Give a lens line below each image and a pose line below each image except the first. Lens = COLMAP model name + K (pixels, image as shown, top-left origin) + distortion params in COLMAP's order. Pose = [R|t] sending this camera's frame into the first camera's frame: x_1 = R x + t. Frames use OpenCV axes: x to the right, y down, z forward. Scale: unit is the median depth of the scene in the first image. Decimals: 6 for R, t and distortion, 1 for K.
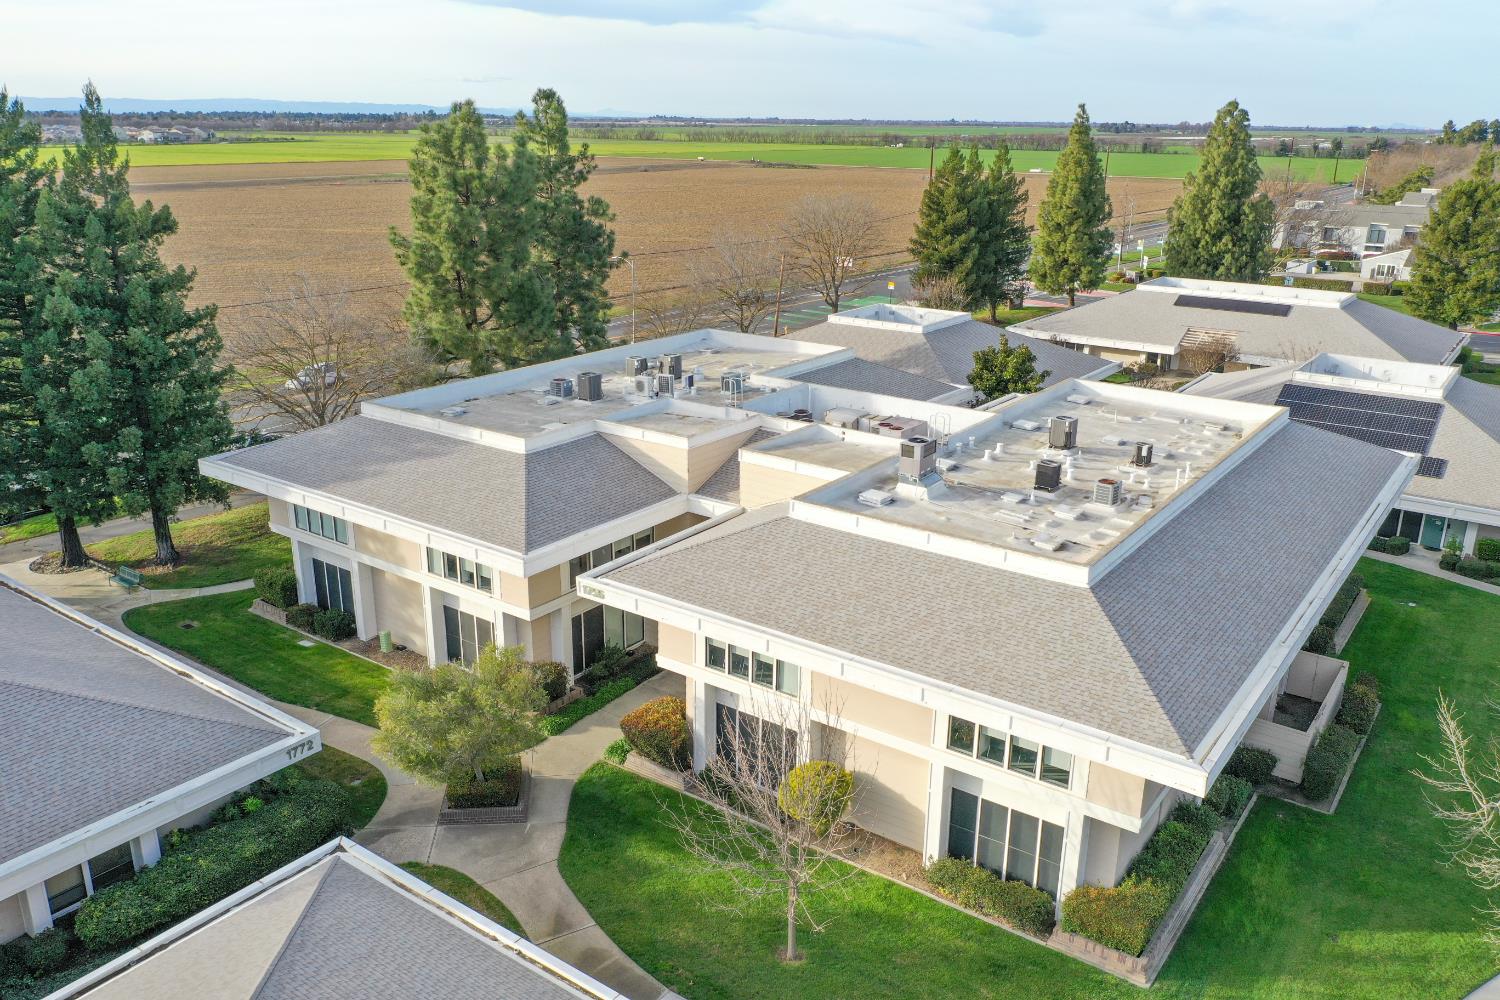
lens RADIAL K [[1176.9, 0, 750.0], [0, 1176.9, 502.6], [0, 0, 1]] dist [-0.017275, 0.003036]
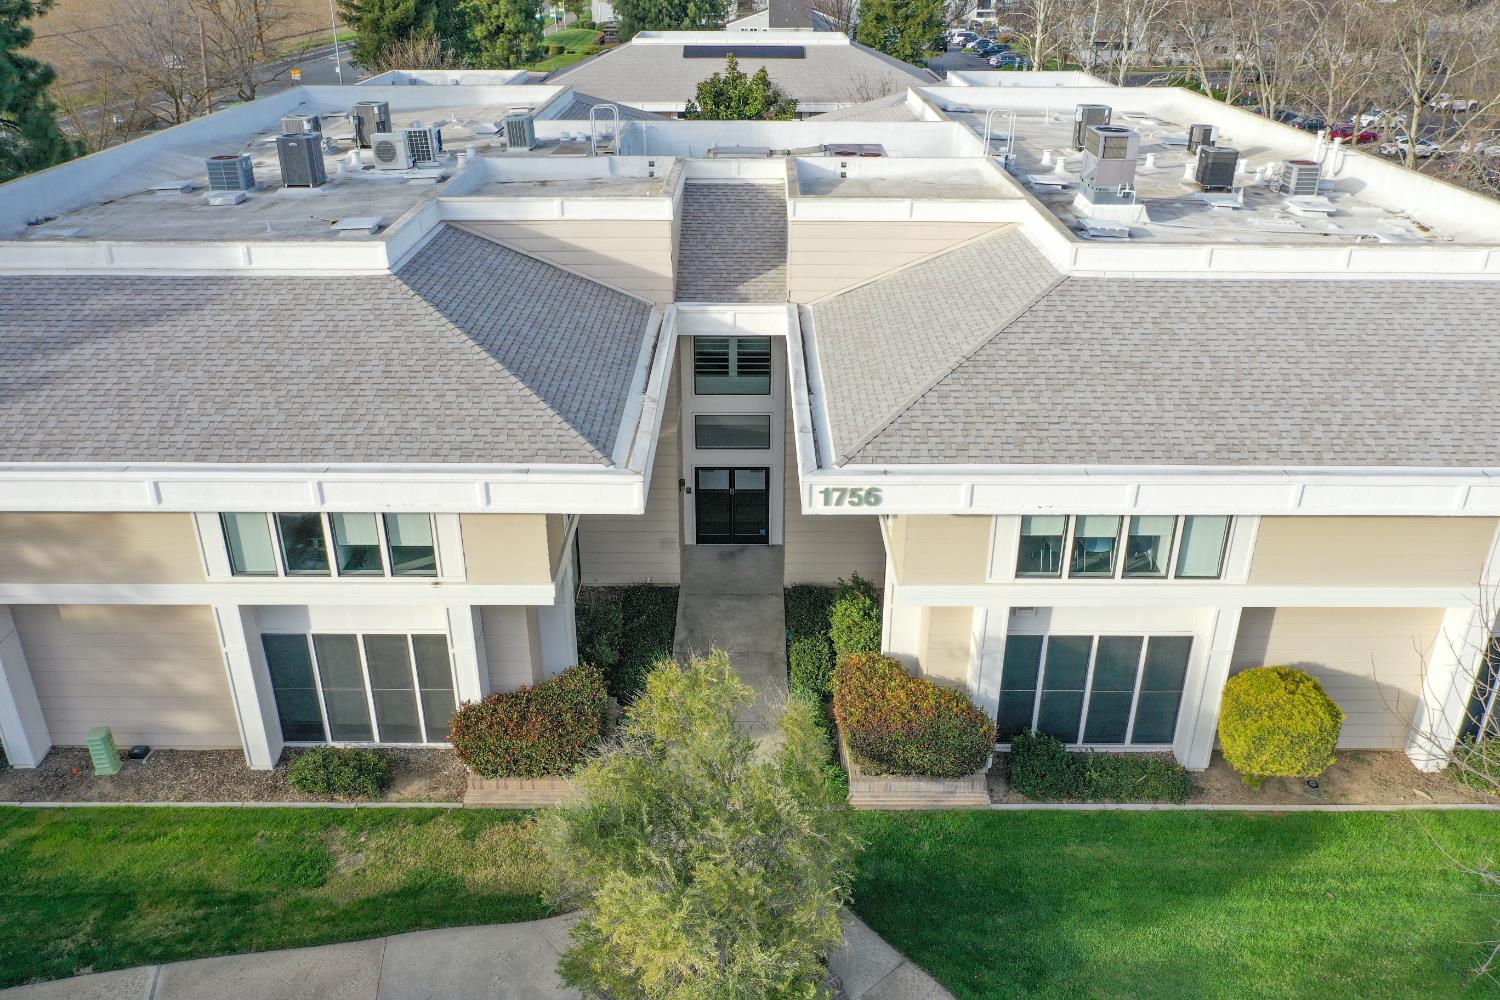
lens RADIAL K [[1176.9, 0, 755.1], [0, 1176.9, 498.9], [0, 0, 1]] dist [-0.017275, 0.003036]
pose [[0.807002, -0.260975, 0.529755, -0.327707], [0.186524, 0.963775, 0.190646, -0.016175], [-0.560319, -0.055039, 0.826446, 0.498693]]
